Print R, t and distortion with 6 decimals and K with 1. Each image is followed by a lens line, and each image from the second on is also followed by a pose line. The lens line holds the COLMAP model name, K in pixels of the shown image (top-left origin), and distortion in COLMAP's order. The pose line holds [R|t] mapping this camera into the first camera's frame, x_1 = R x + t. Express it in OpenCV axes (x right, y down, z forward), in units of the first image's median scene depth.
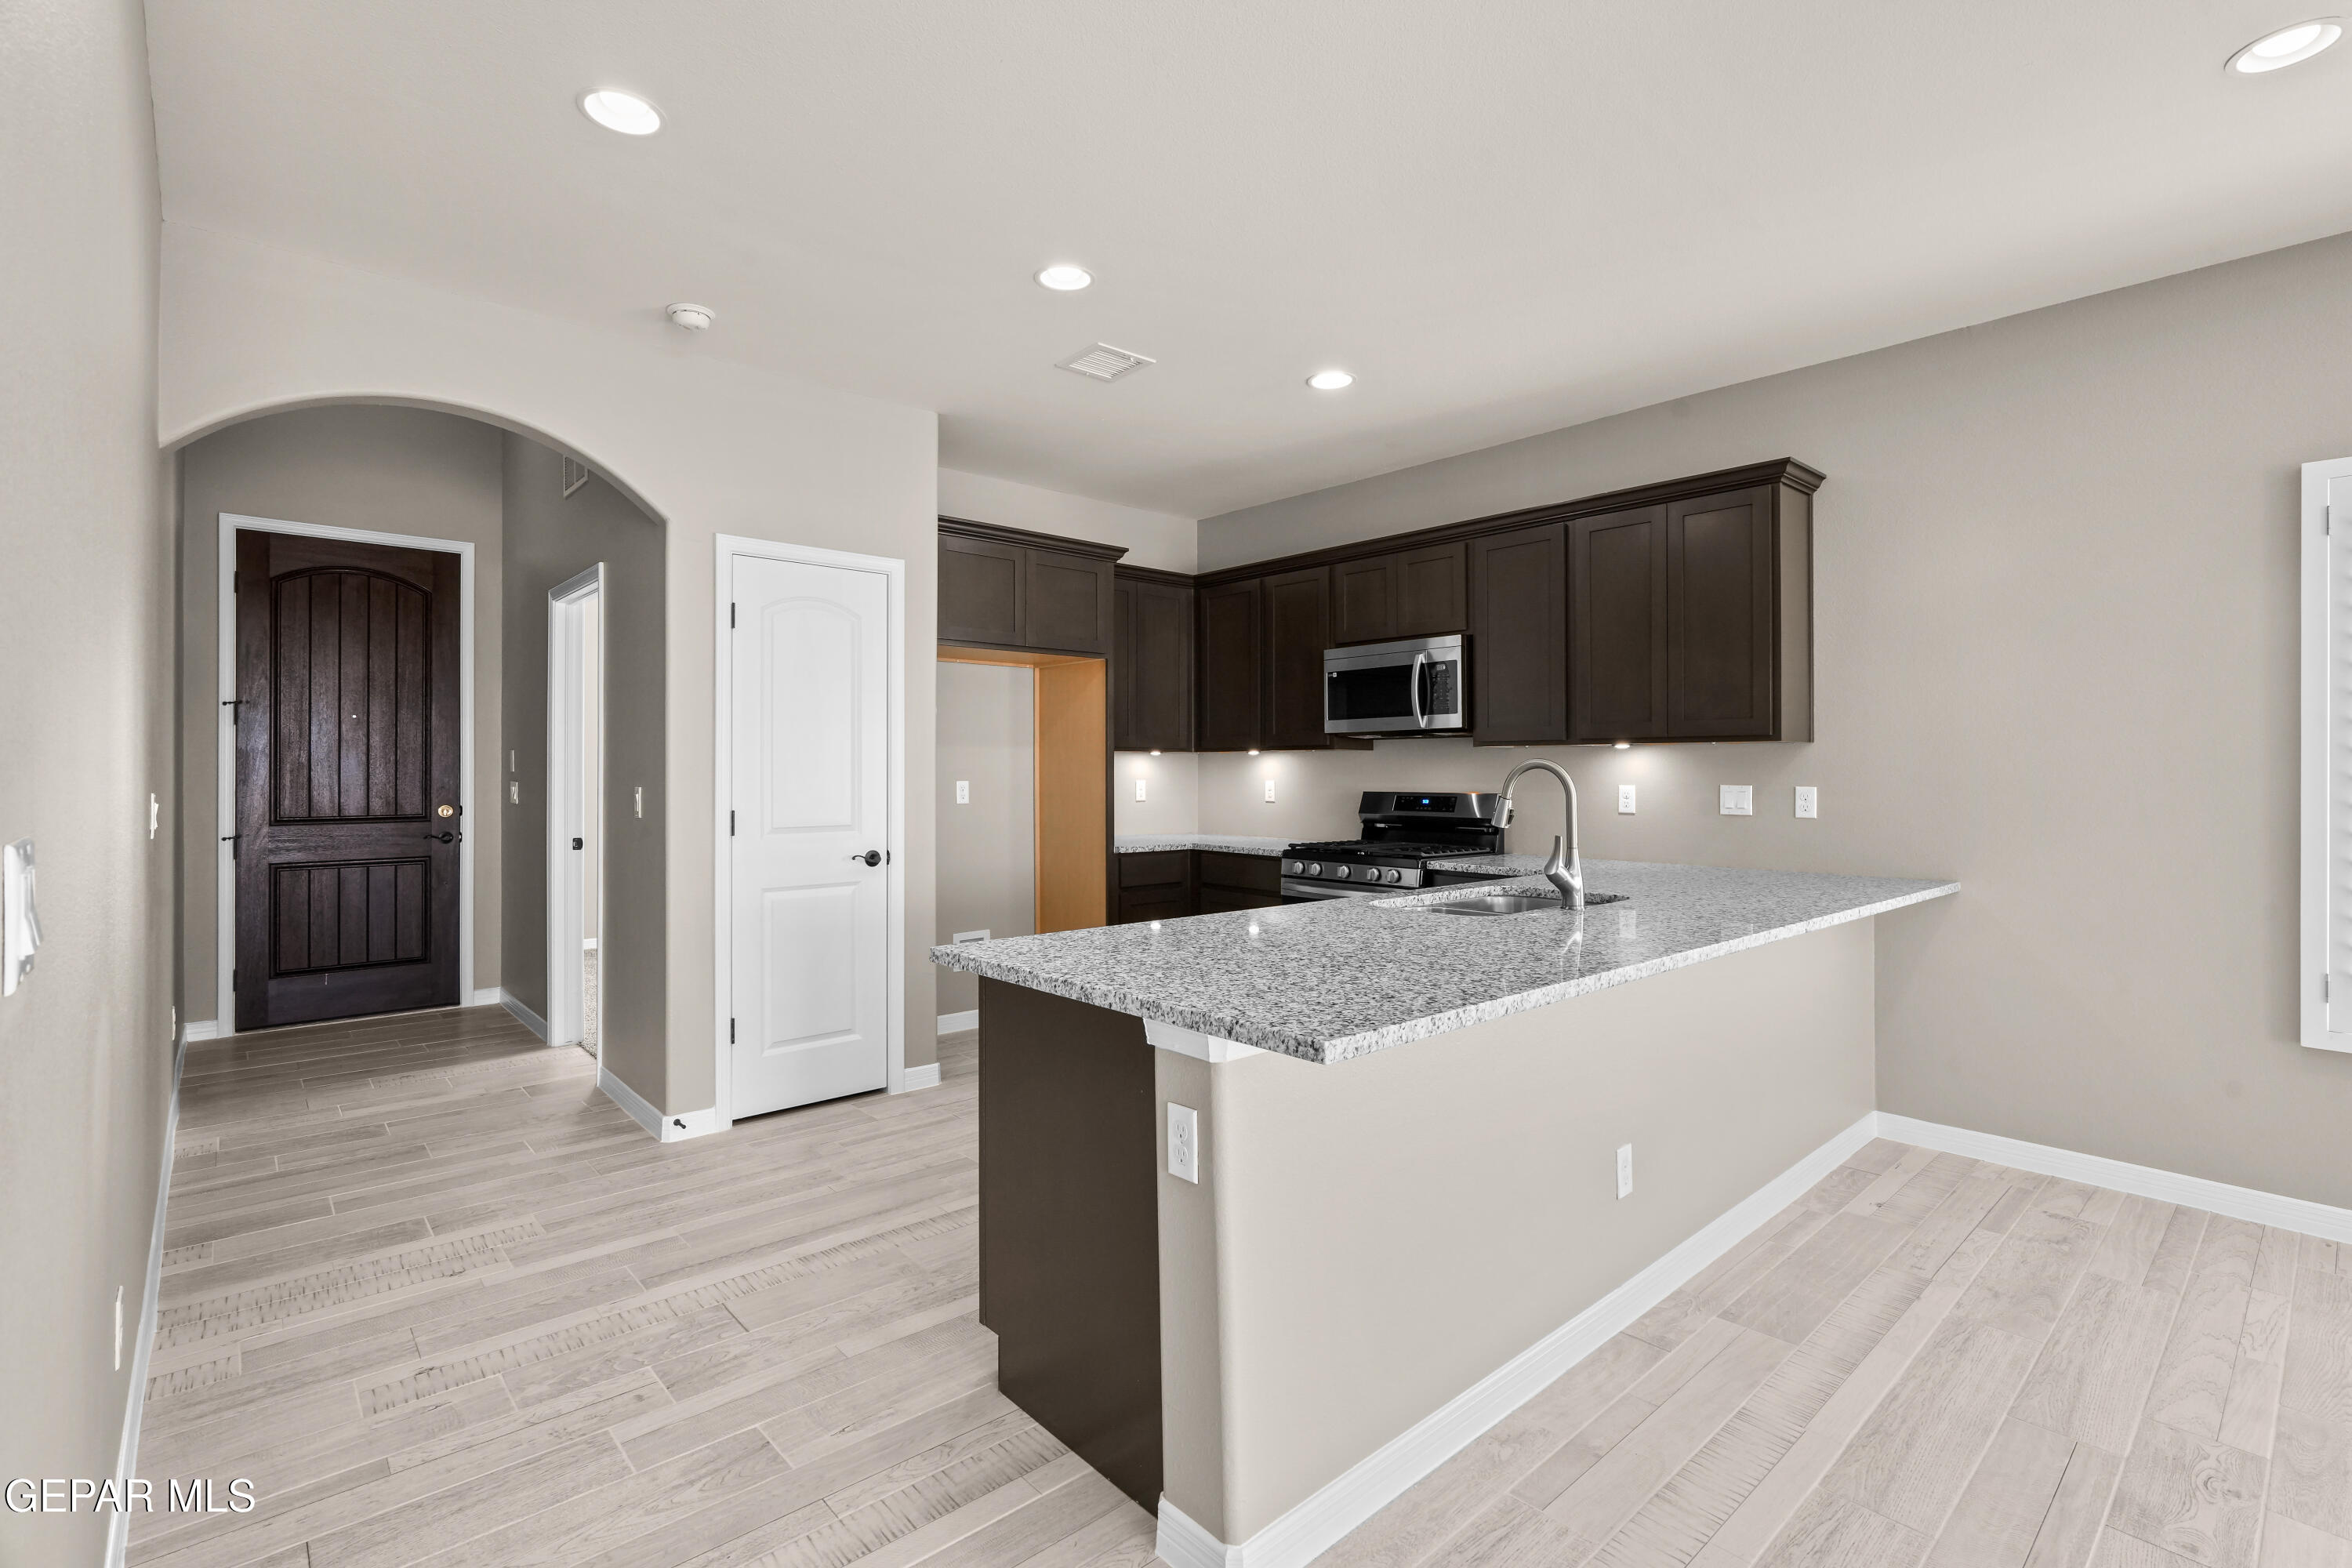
lens RADIAL K [[1069.7, 0, 1177.0], [0, 1069.7, 760.0], [0, 0, 1]] dist [-0.004231, 0.000631]
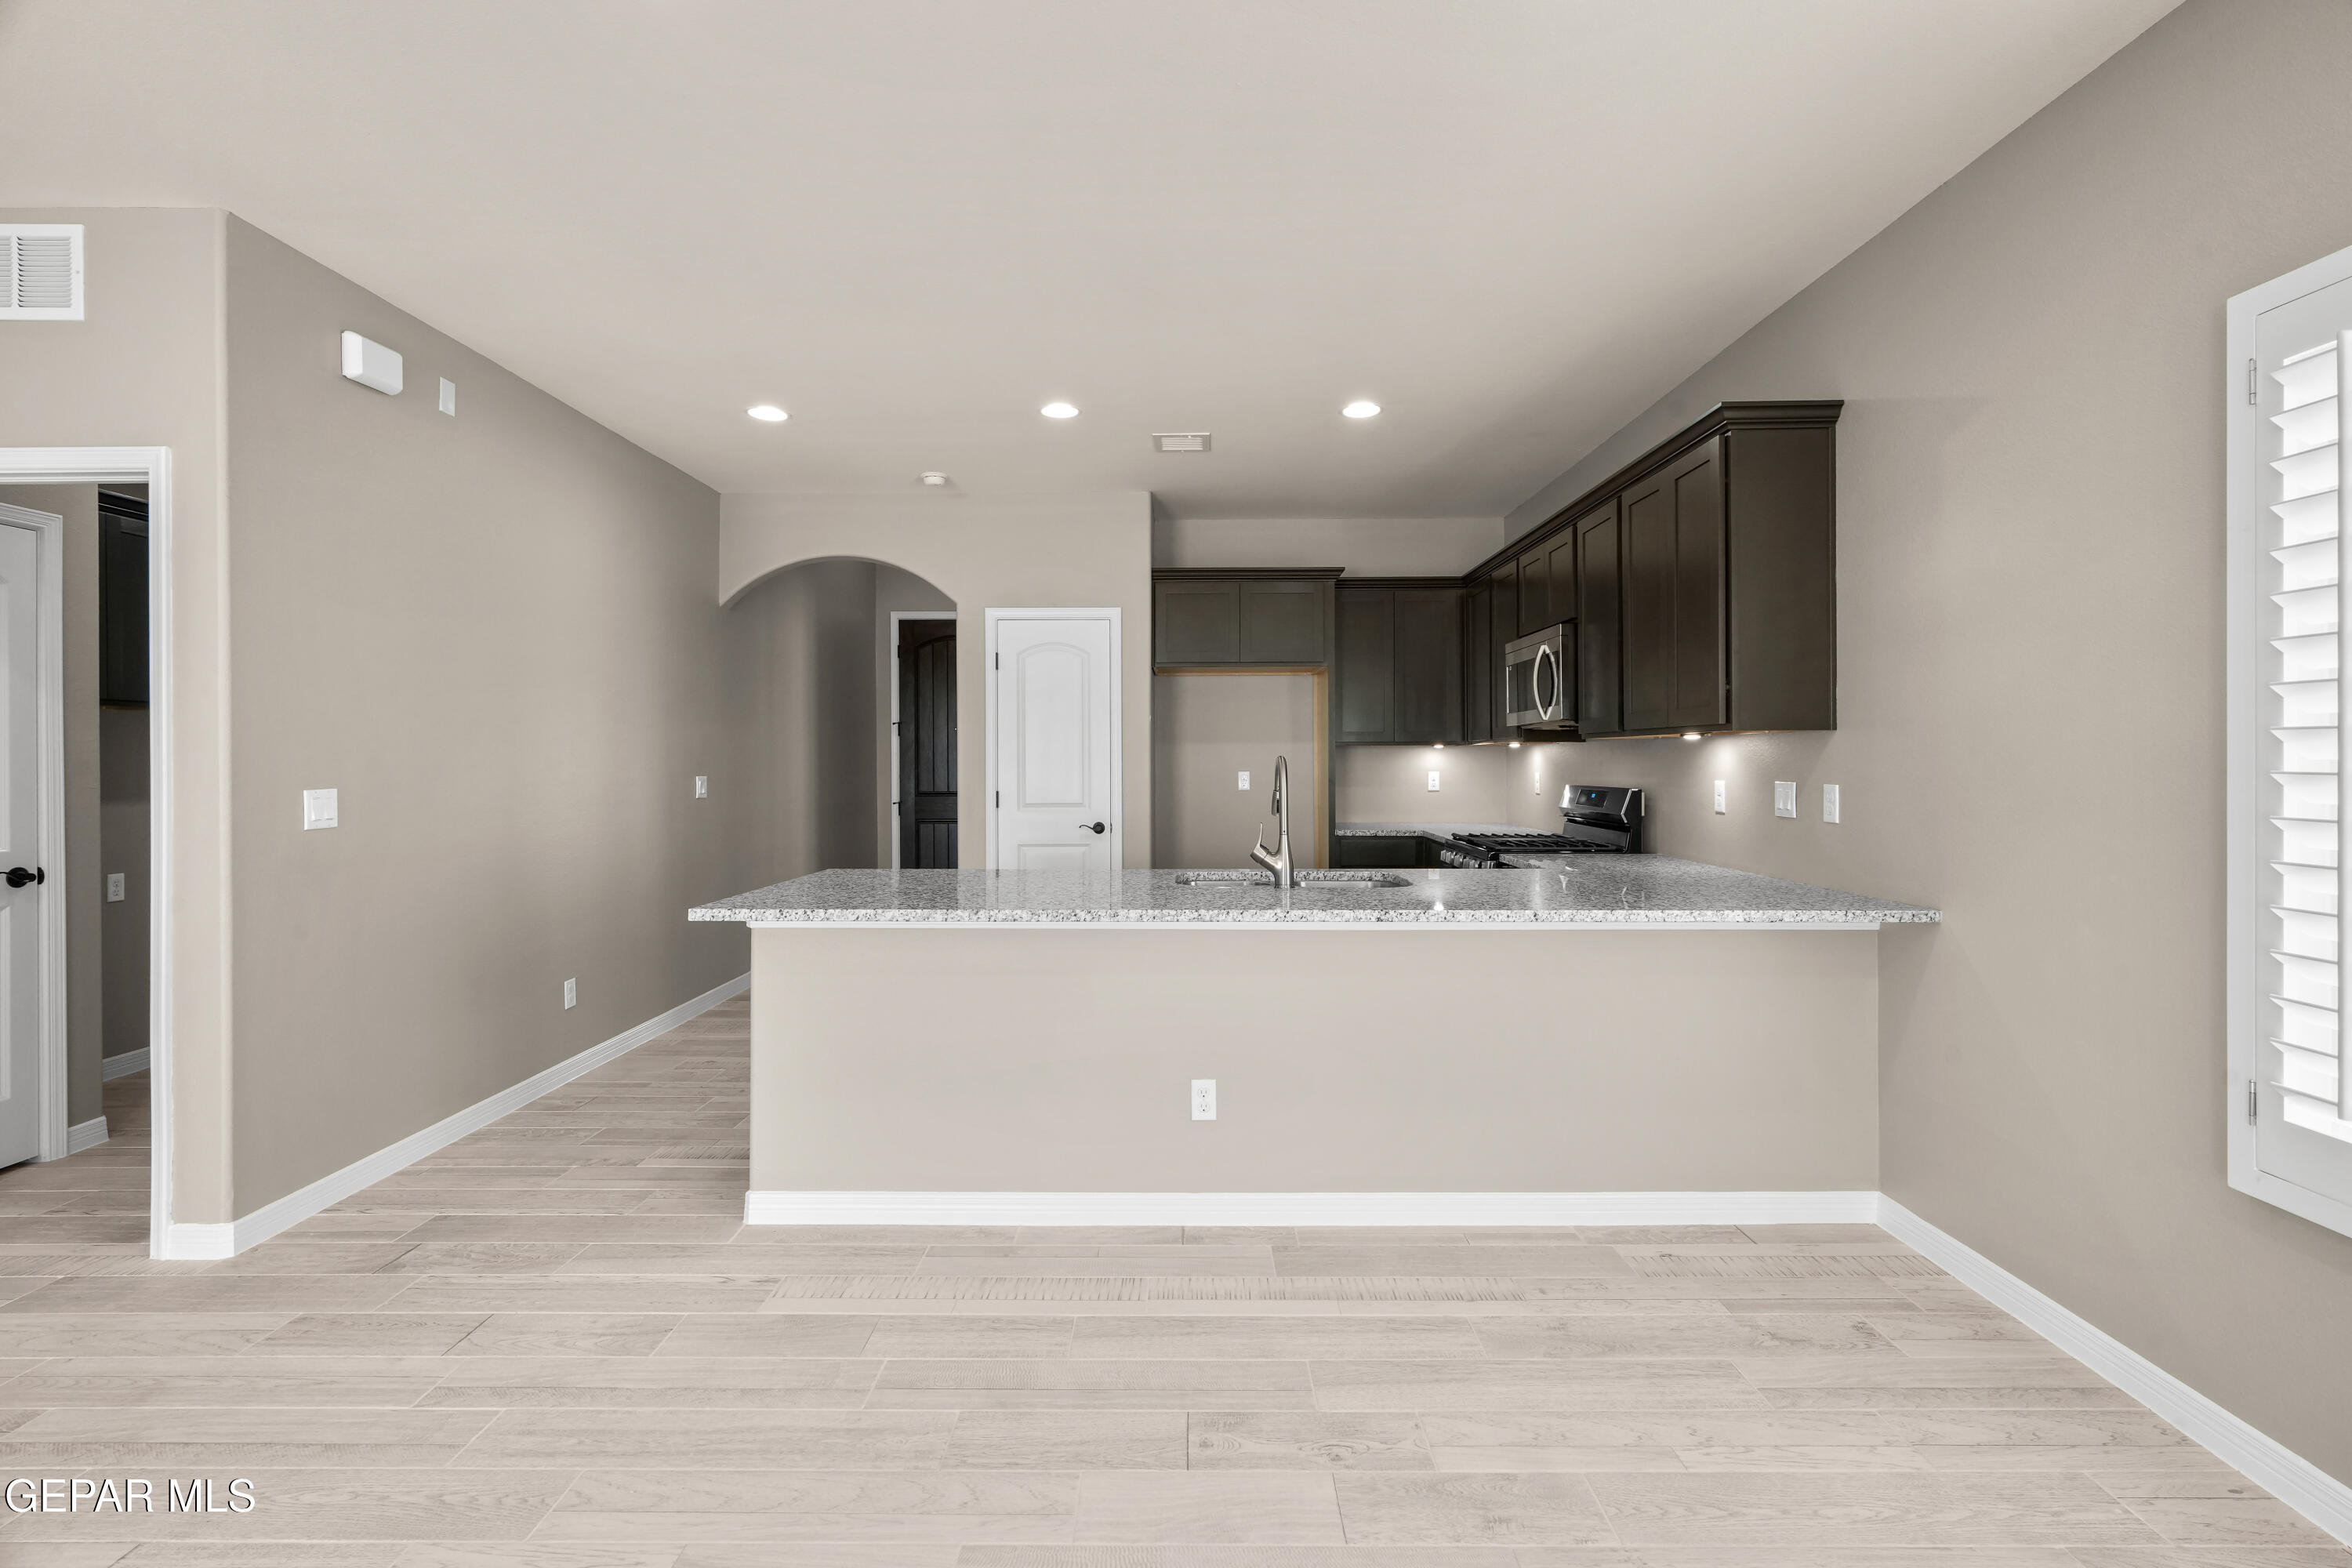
lens RADIAL K [[1069.7, 0, 1177.0], [0, 1069.7, 760.0], [0, 0, 1]] dist [-0.004231, 0.000631]
pose [[0.740001, -0.002257, -0.672602, 0.565089], [0.009822, 0.999924, 0.007450, -0.003669], [0.672534, -0.012120, 0.739967, 0.043155]]
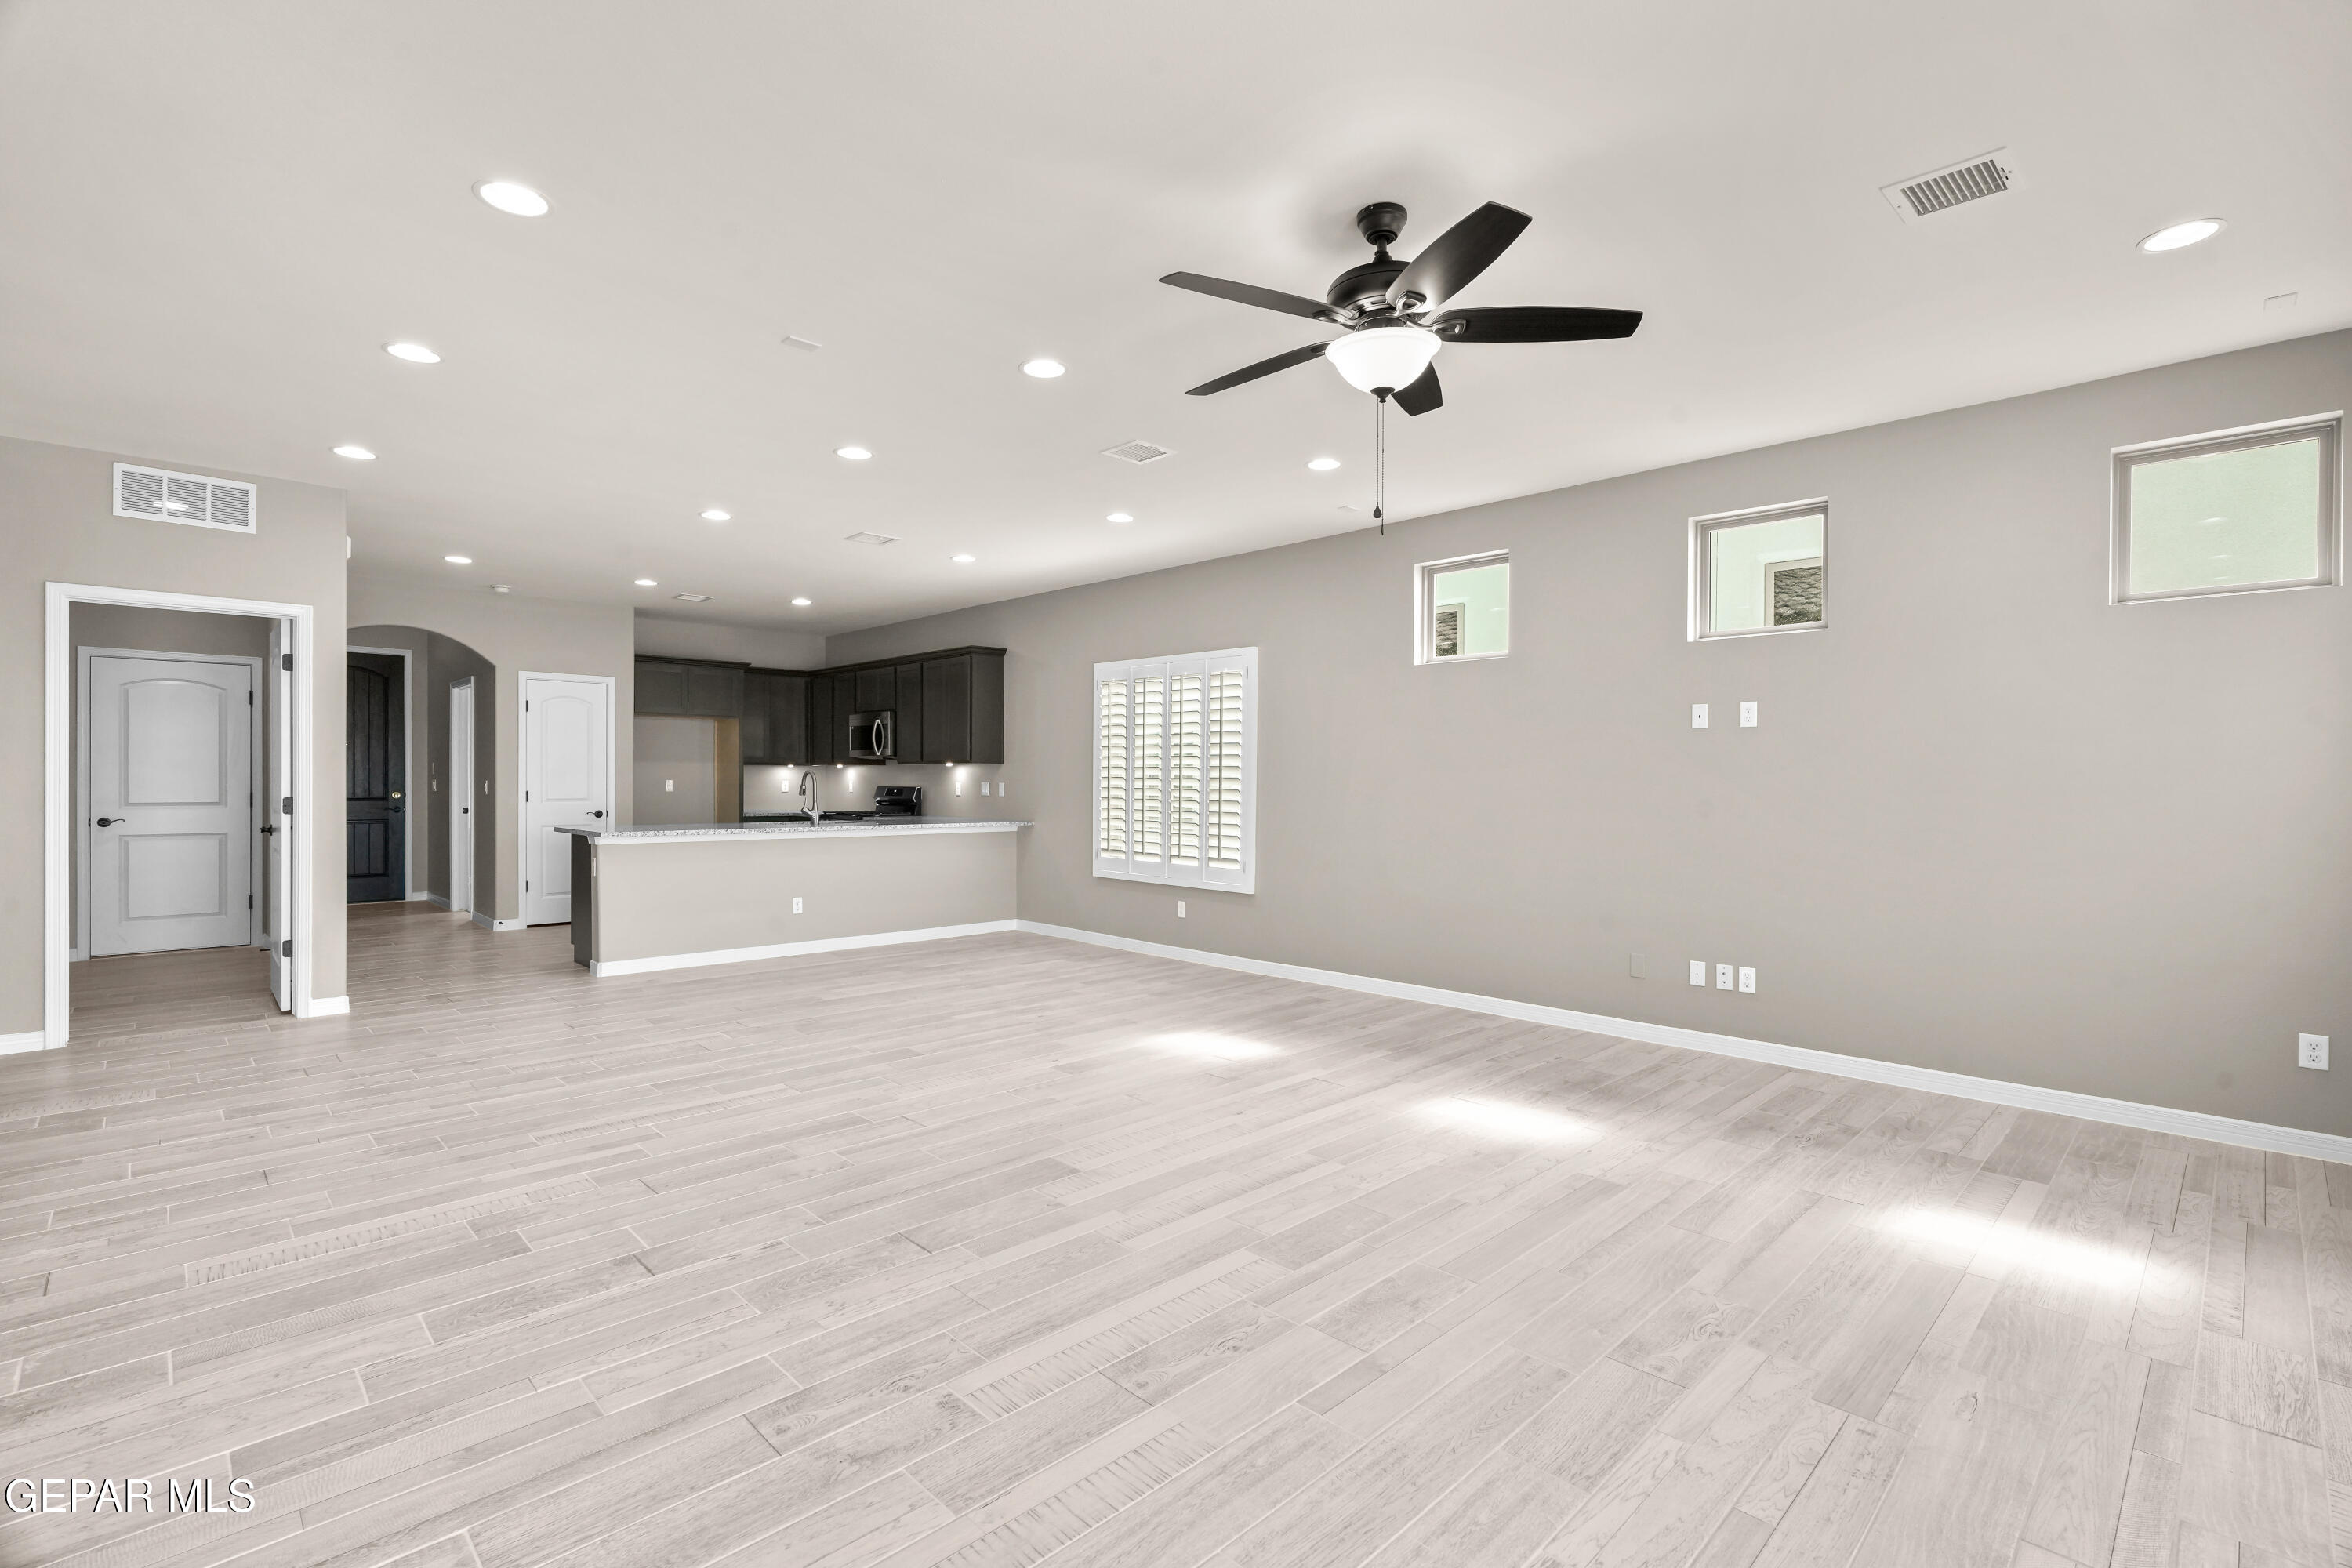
lens RADIAL K [[1059.4, 0, 1181.7], [0, 1059.4, 778.1], [0, 0, 1]] dist [-0.017121, 0.011569]
pose [[0.998948, 0.005108, 0.045572, 0.642578], [-0.005480, 0.999953, 0.008052, -0.004275], [-0.045529, -0.008294, 0.998929, -0.961462]]
